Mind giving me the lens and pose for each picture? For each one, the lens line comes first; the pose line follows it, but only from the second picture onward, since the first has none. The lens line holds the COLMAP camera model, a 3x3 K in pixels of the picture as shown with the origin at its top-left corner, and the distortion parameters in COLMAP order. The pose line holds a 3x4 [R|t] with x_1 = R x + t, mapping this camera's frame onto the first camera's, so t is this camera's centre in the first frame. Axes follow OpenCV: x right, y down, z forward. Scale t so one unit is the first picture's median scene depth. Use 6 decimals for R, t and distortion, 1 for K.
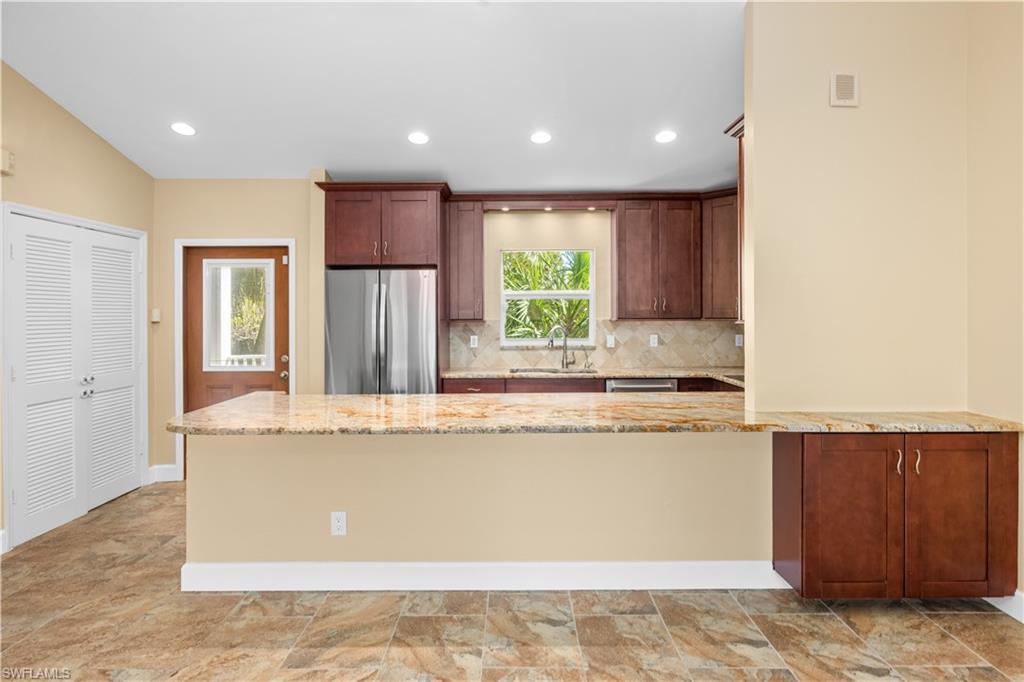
lens RADIAL K [[585.5, 0, 516.8], [0, 585.5, 317.6], [0, 0, 1]] dist [-0.002480, -0.000446]
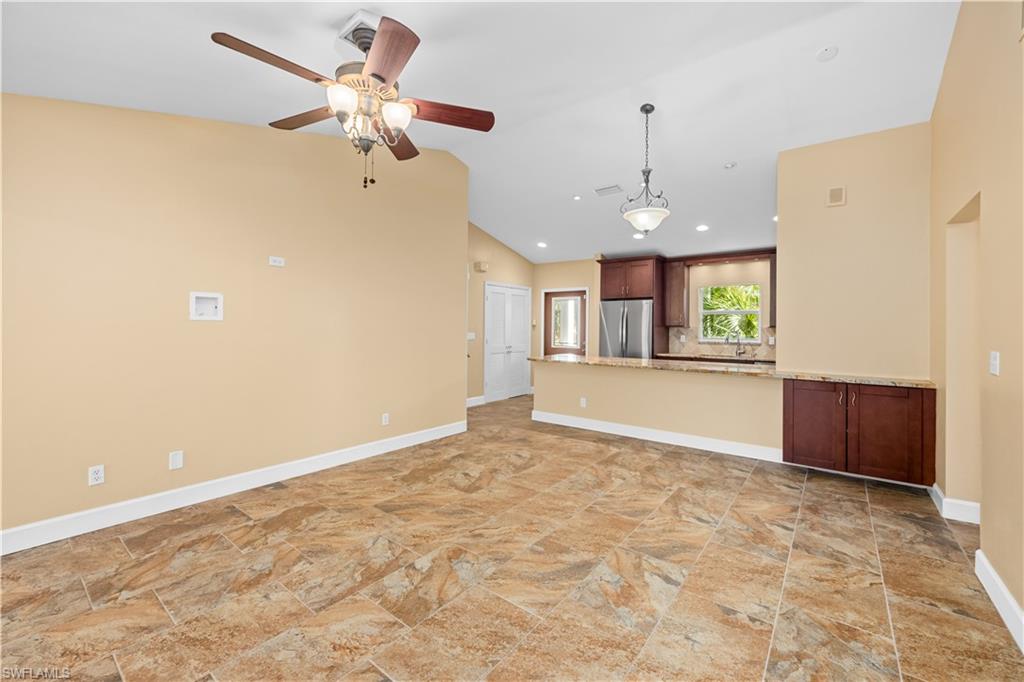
lens RADIAL K [[419.8, 0, 512.6], [0, 419.8, 331.7], [0, 0, 1]] dist [0.002782, 0.000277]
pose [[0.793210, 0.018385, -0.608671, 0.342621], [-0.016791, 0.999824, 0.008317, 0.021017], [0.608717, 0.003623, 0.793379, -0.390588]]
